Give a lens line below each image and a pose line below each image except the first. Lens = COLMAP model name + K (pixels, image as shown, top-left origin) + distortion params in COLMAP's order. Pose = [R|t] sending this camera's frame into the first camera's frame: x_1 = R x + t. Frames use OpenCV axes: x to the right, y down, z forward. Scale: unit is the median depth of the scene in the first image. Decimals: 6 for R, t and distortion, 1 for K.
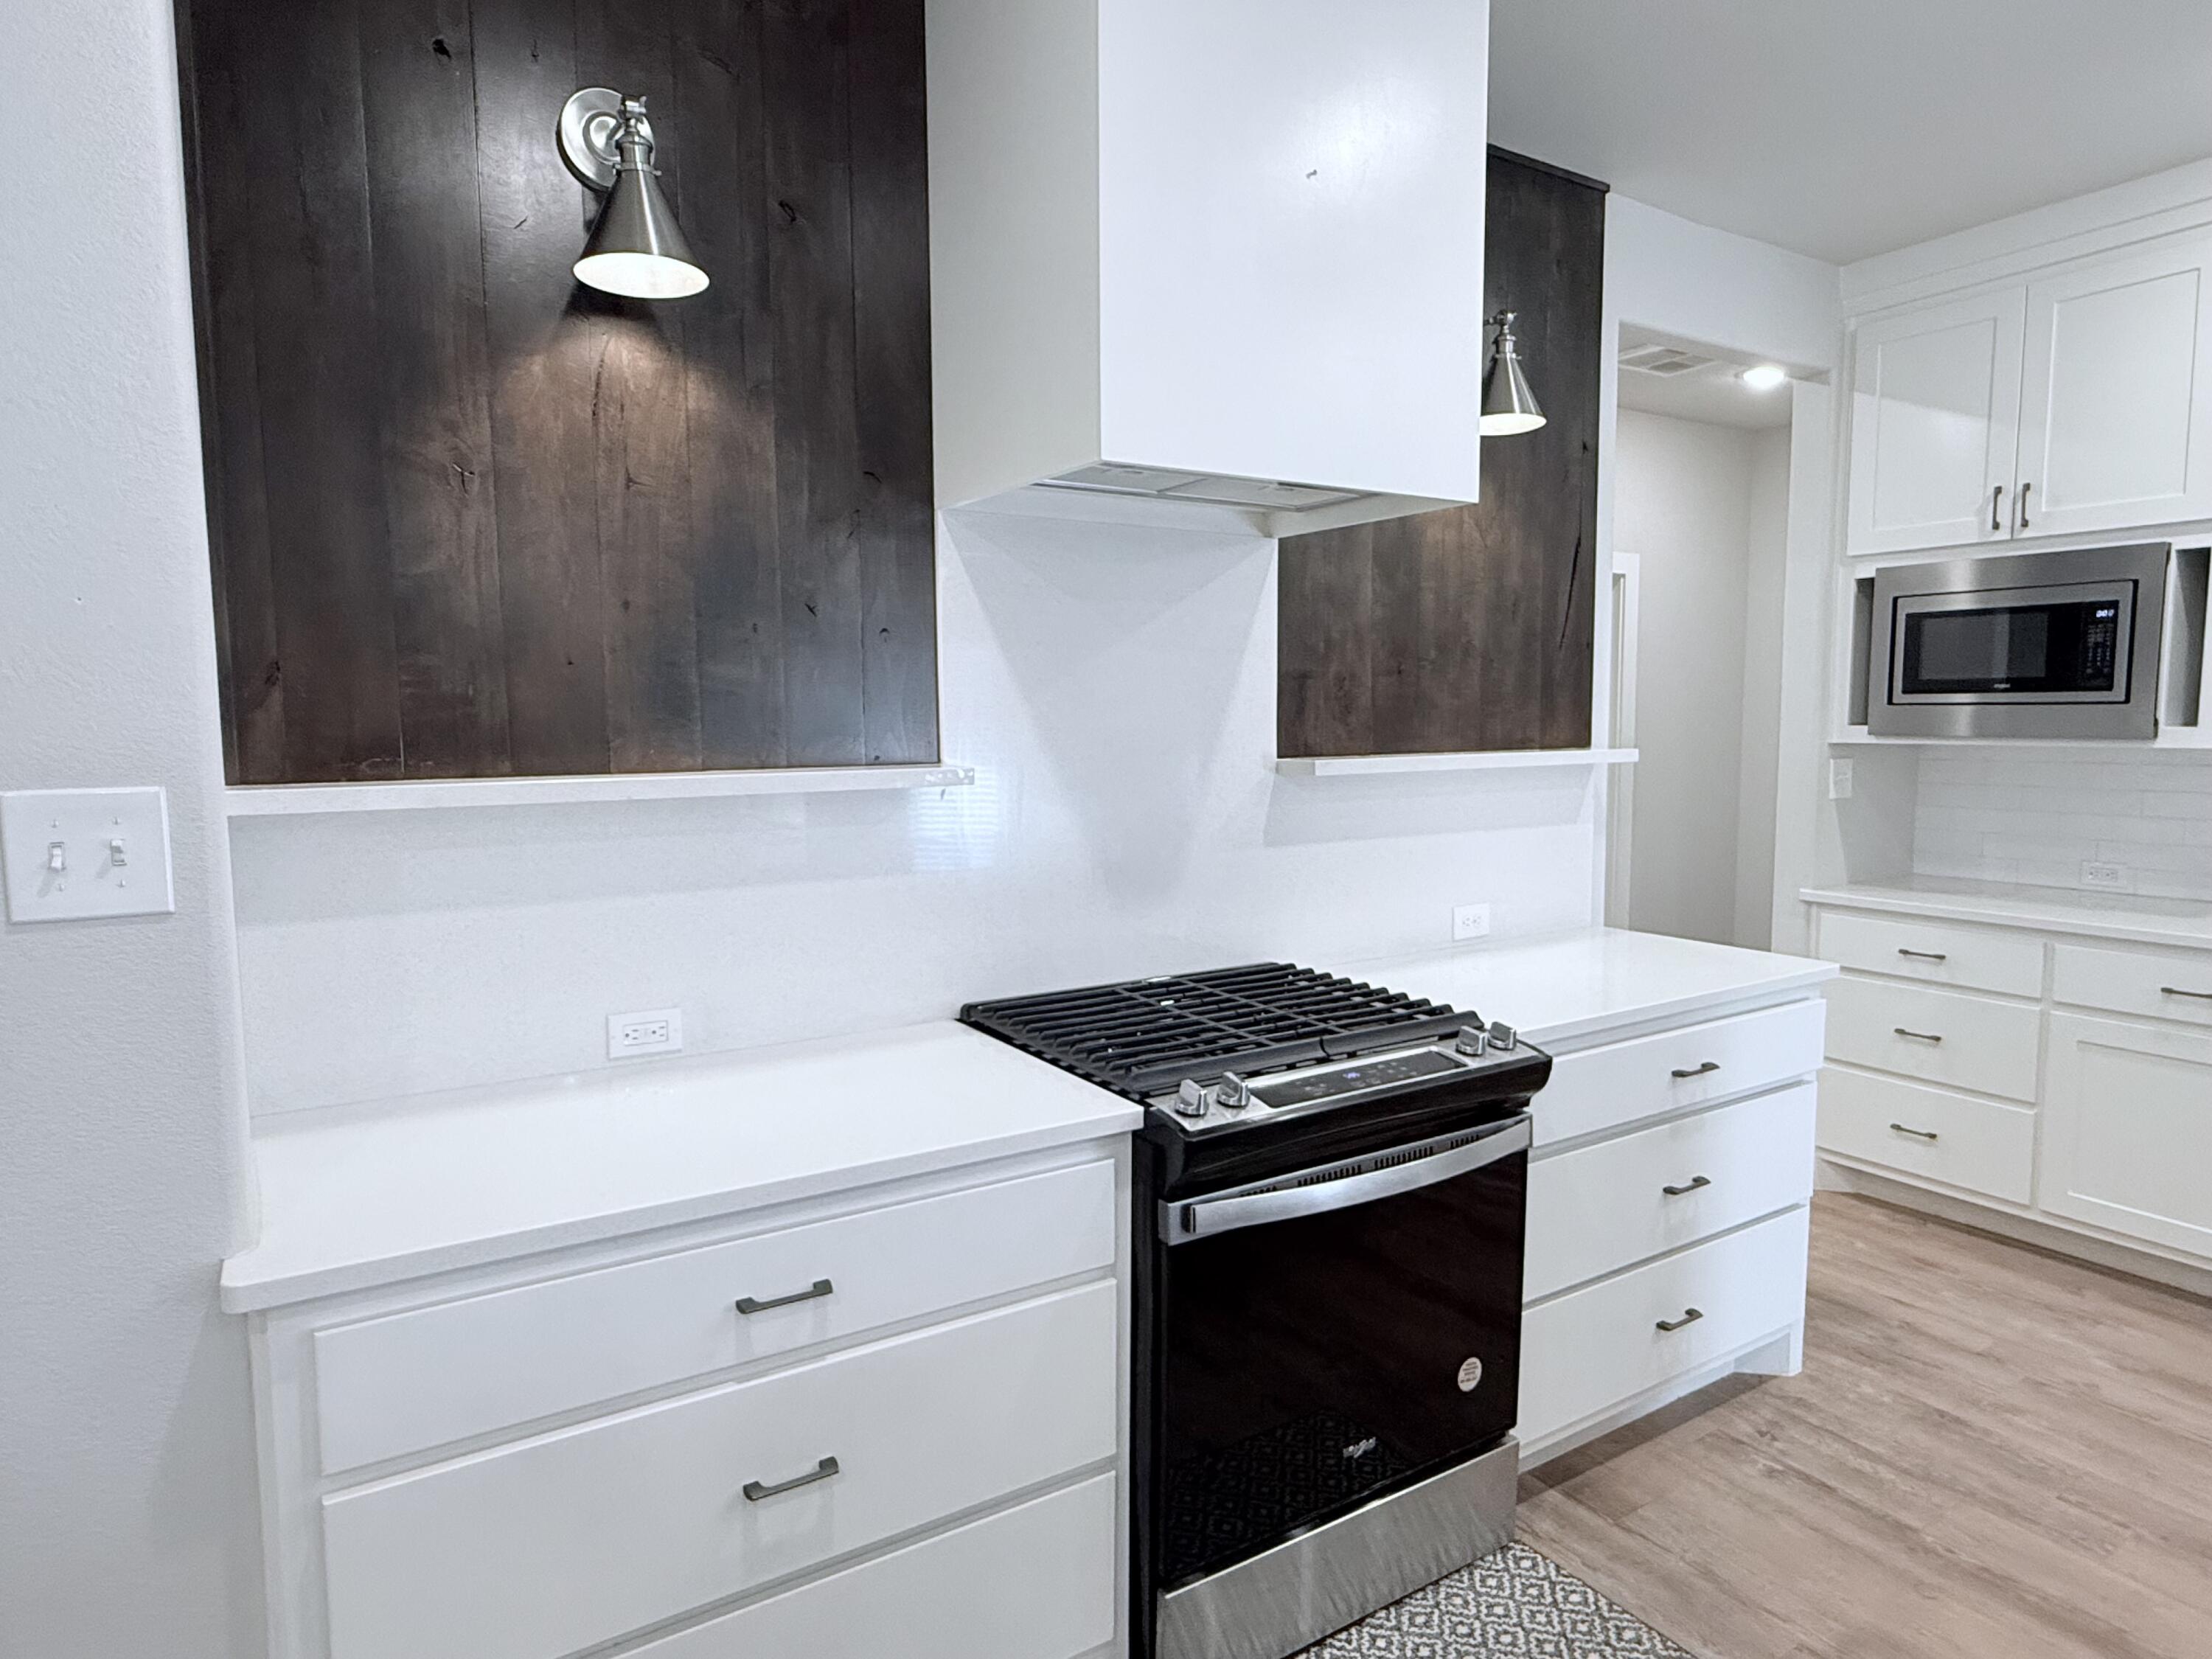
lens RADIAL K [[1264.0, 0, 1096.2], [0, 1264.0, 837.6], [0, 0, 1]] dist [0.000053, -0.000424]
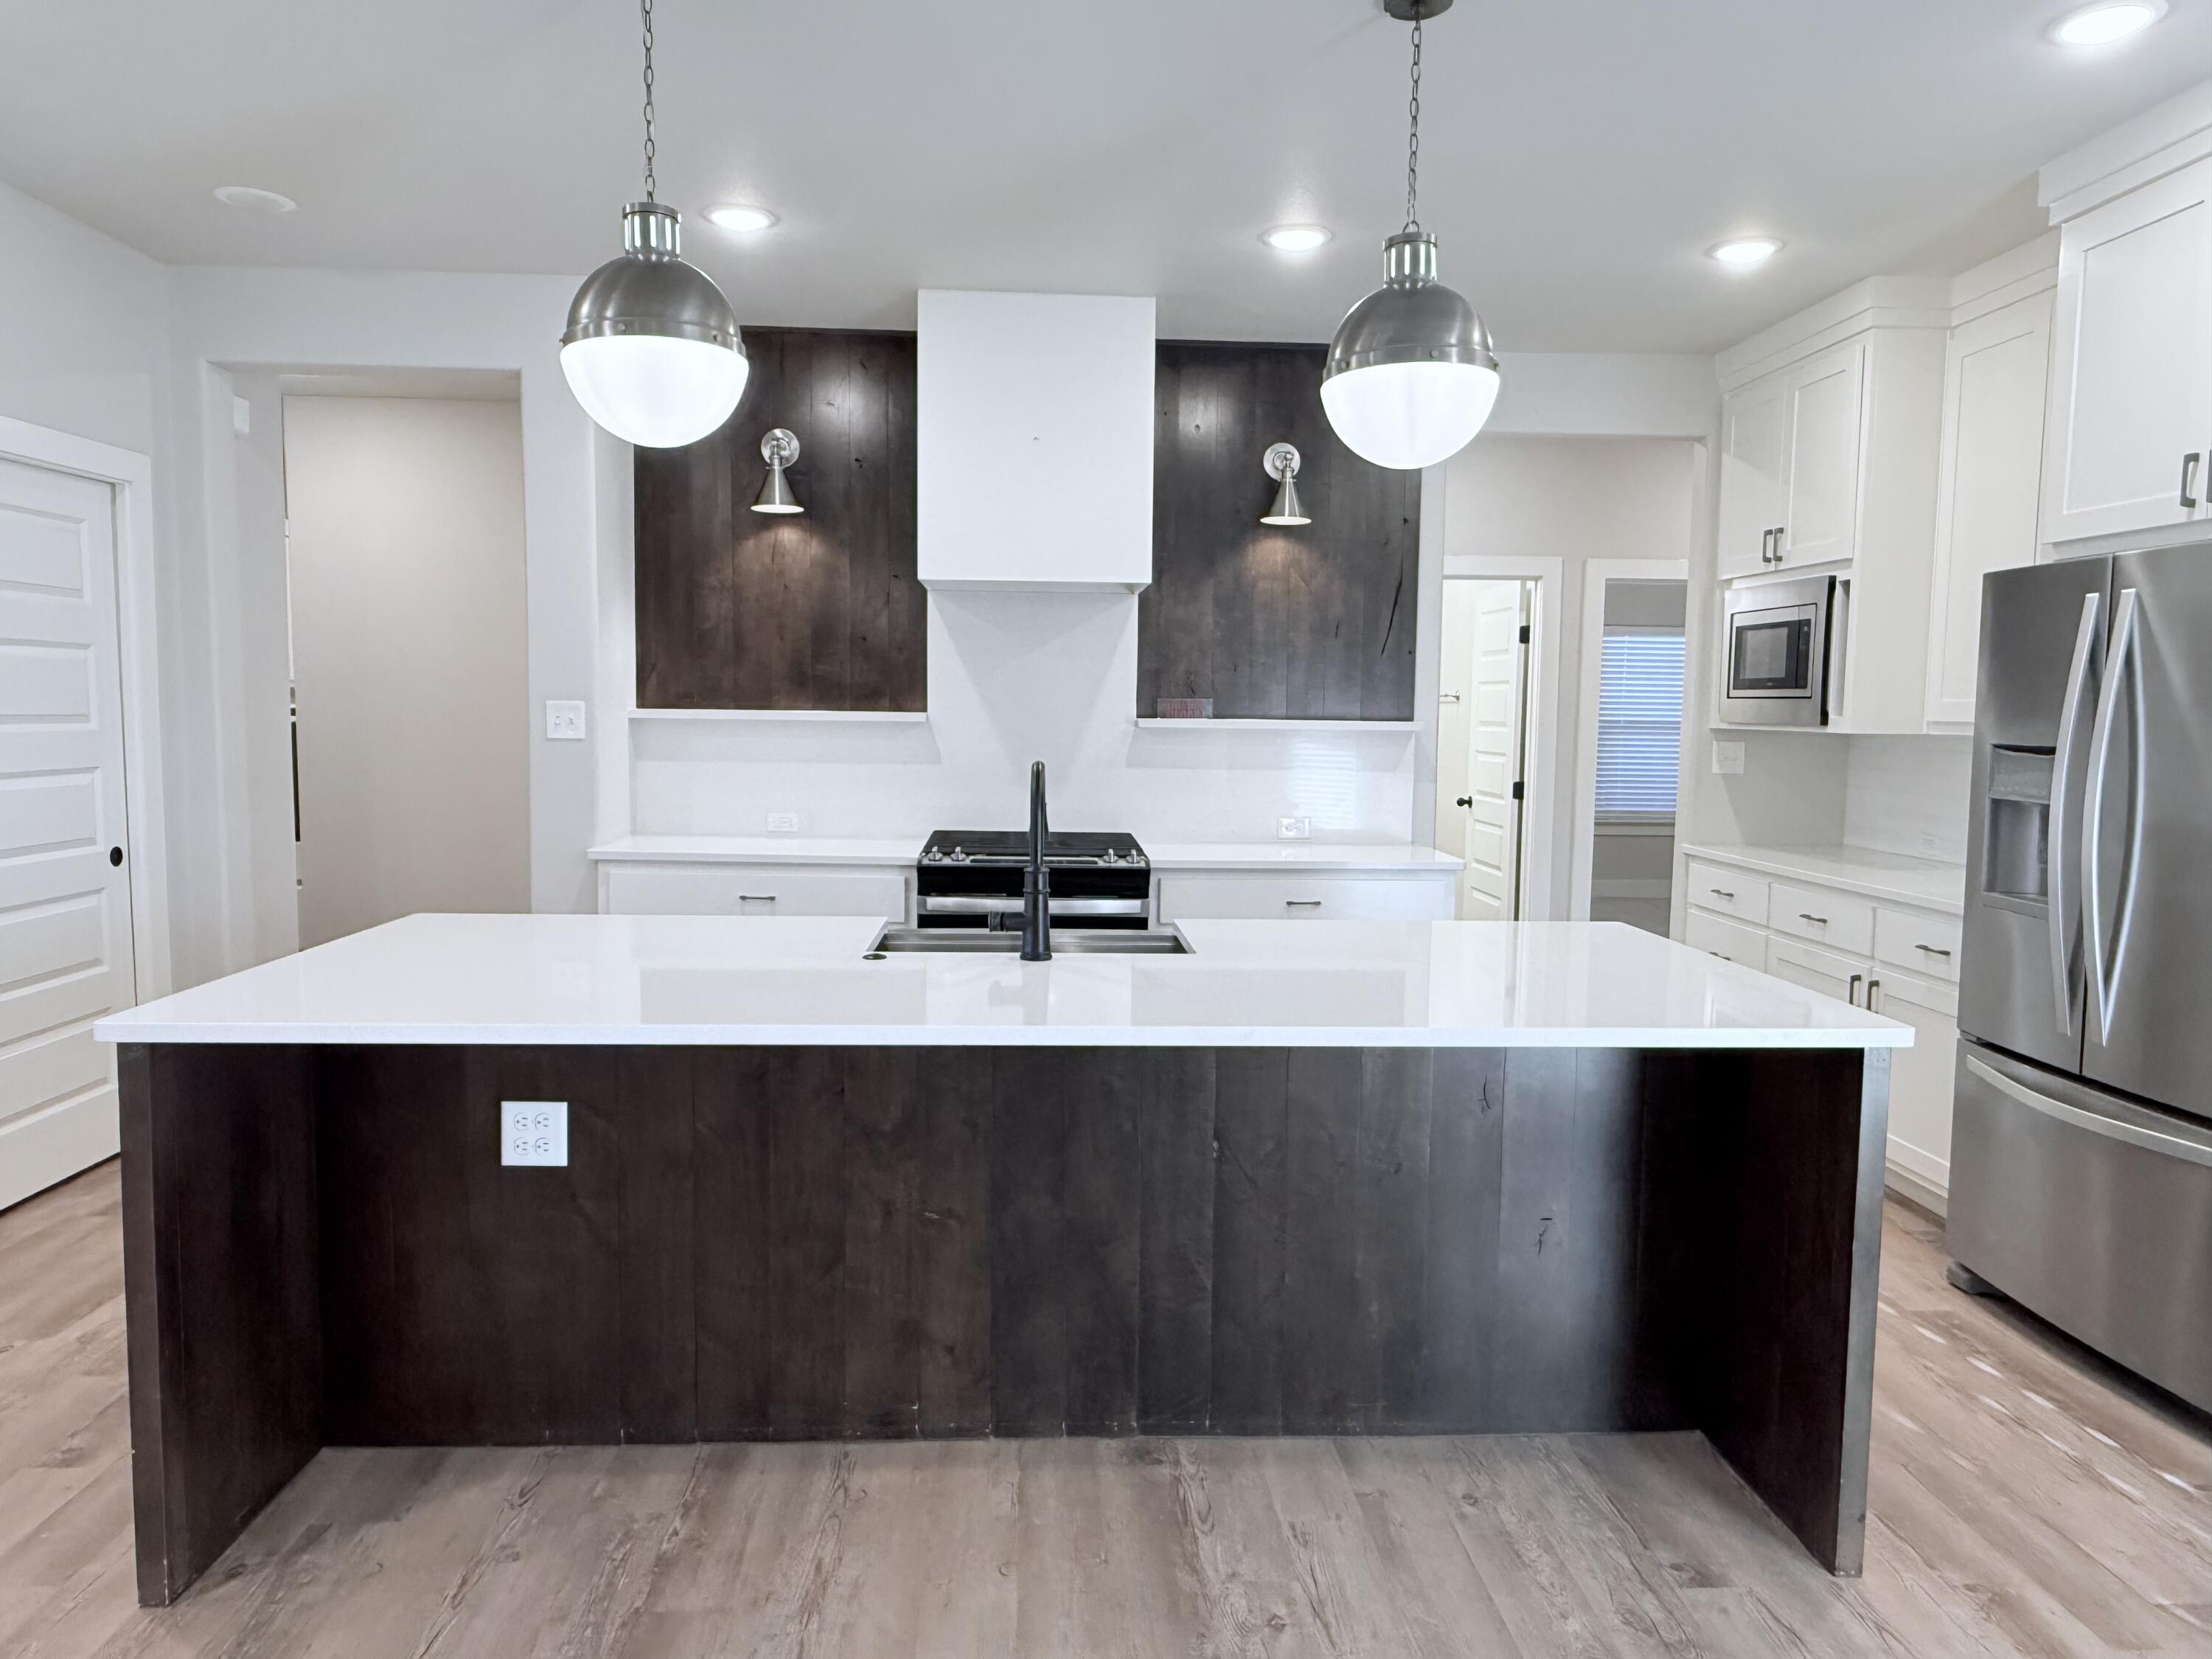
lens RADIAL K [[1426.0, 0, 1105.3], [0, 1426.0, 829.8], [0, 0, 1]] dist [0.005345, -0.000794]
pose [[0.873403, 0.062449, -0.482978, 1.068028], [-0.068401, 0.997644, 0.005302, 0.084978], [0.482171, 0.028406, 0.875616, -0.754651]]
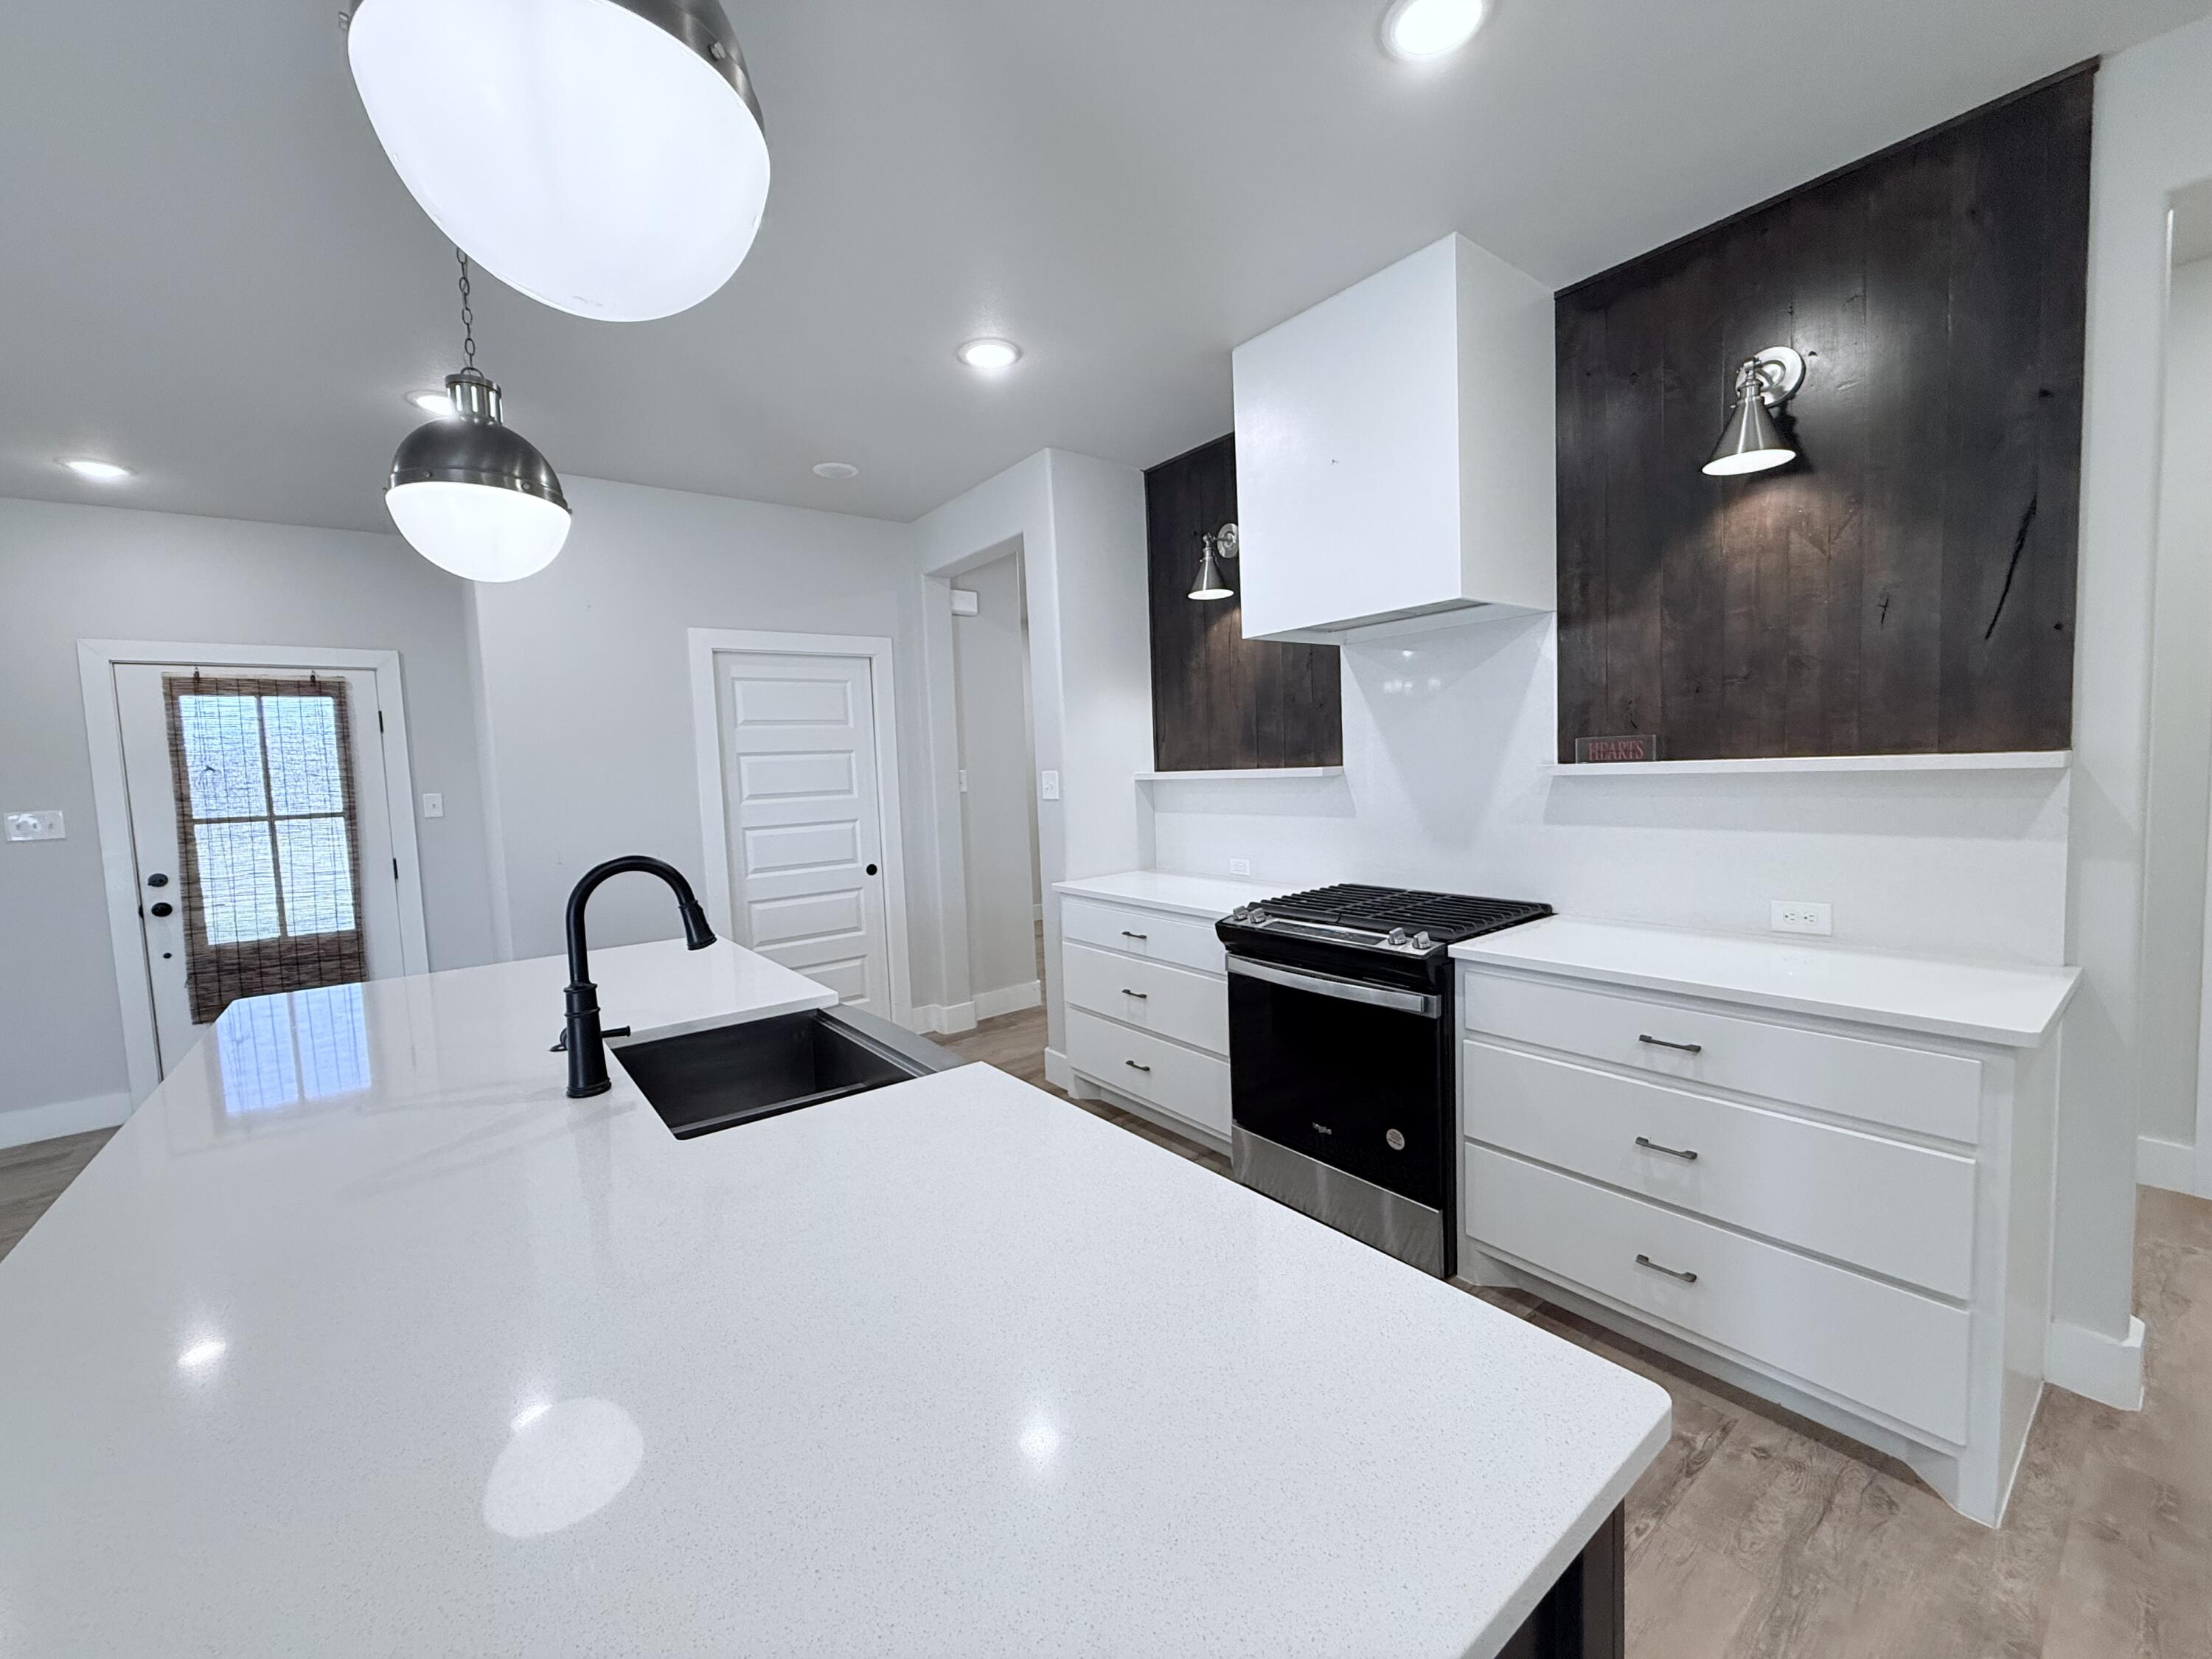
lens RADIAL K [[882.6, 0, 1094.4], [0, 882.6, 828.6], [0, 0, 1]] dist [-0.000016, 0.000212]
pose [[0.096823, 0.074894, -0.992480, 1.086080], [-0.058023, 0.995894, 0.069491, -0.027993], [0.993609, 0.050858, 0.100771, 0.376671]]
